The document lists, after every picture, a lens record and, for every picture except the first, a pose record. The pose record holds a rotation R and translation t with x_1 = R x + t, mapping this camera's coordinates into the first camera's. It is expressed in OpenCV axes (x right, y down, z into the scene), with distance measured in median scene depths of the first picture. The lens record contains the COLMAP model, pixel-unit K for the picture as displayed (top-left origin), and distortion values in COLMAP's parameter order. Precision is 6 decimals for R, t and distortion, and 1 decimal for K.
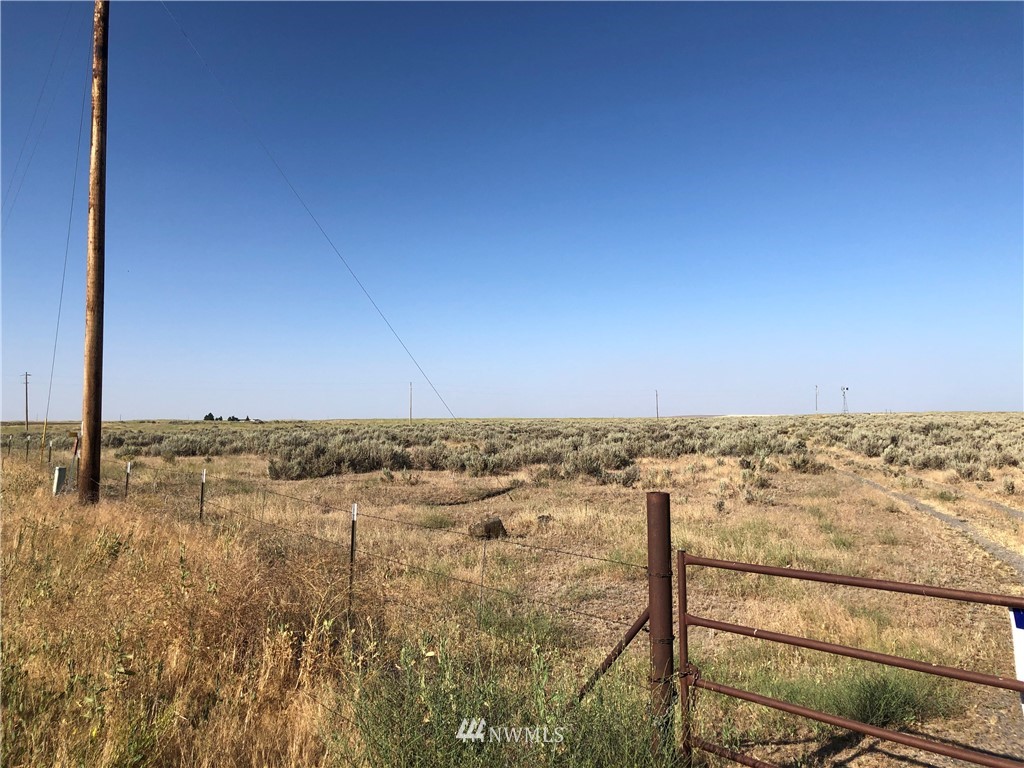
lens RADIAL K [[845.1, 0, 513.9], [0, 845.1, 379.2], [0, 0, 1]] dist [0.043642, -0.032355]
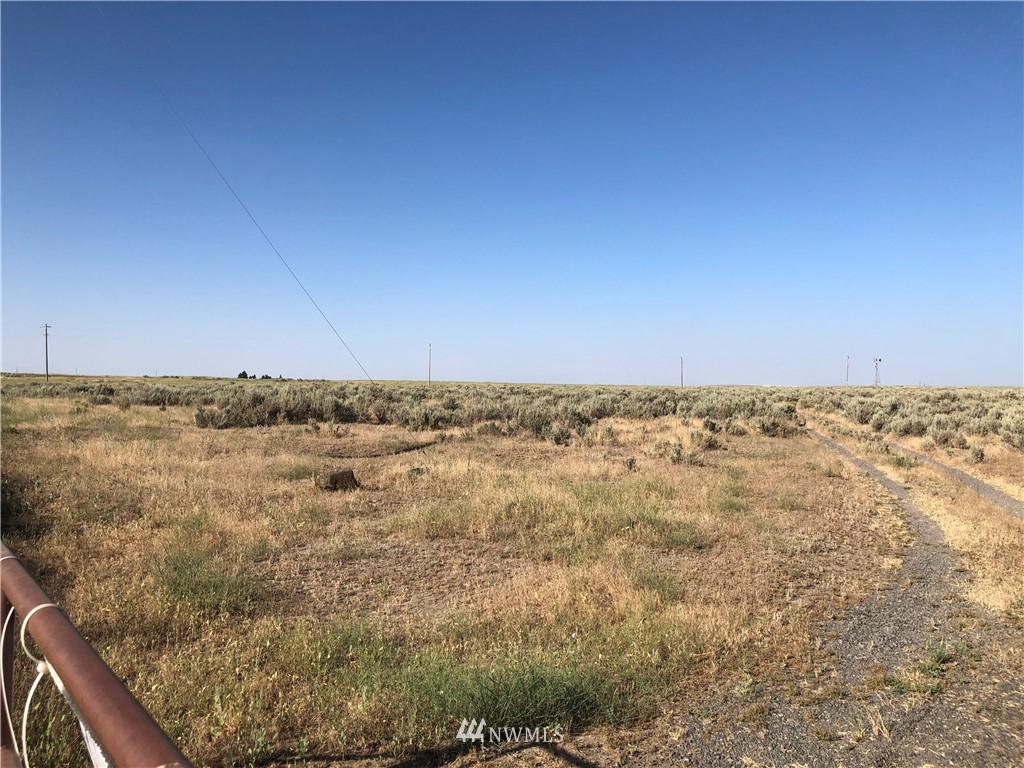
lens RADIAL K [[845.1, 0, 508.1], [0, 845.1, 386.8], [0, 0, 1]] dist [0.043642, -0.032355]
pose [[0.998819, 0.023133, -0.042722, 0.094472], [-0.020953, 0.998490, 0.050788, 0.015225], [0.043832, -0.049833, 0.997795, 0.061408]]
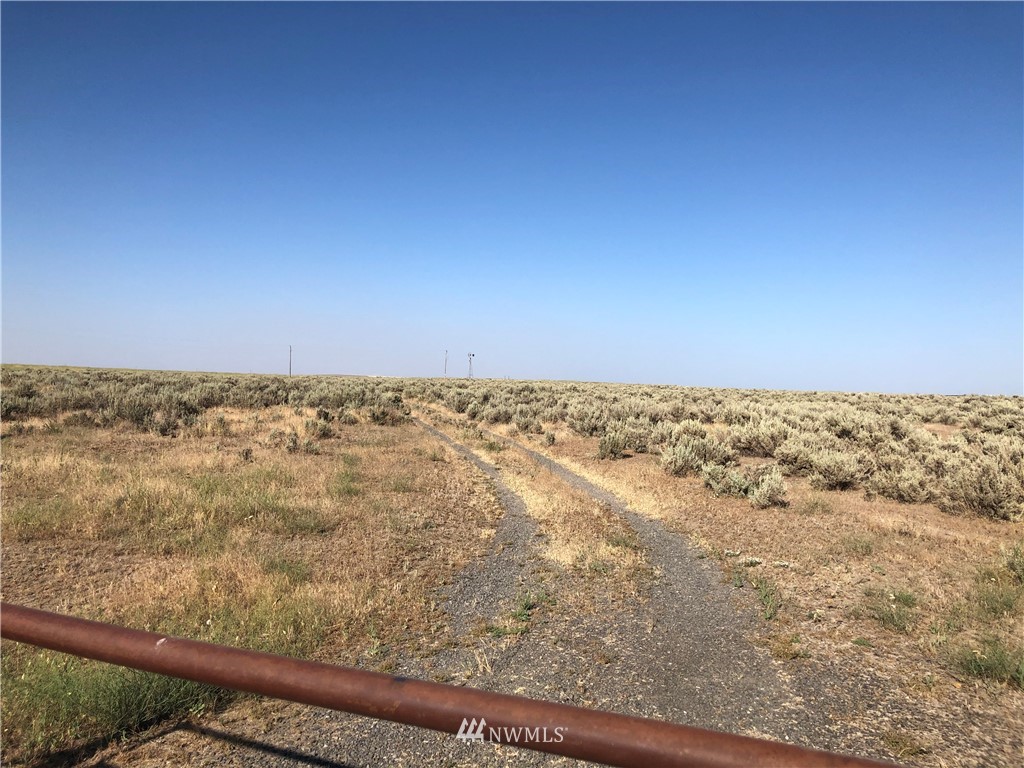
lens RADIAL K [[845.1, 0, 509.7], [0, 845.1, 381.1], [0, 0, 1]] dist [0.043642, -0.032355]
pose [[0.914870, 0.038722, 0.401888, 0.085020], [-0.058869, 0.997546, 0.037897, 0.014418], [-0.399435, -0.058329, 0.914904, 0.048491]]
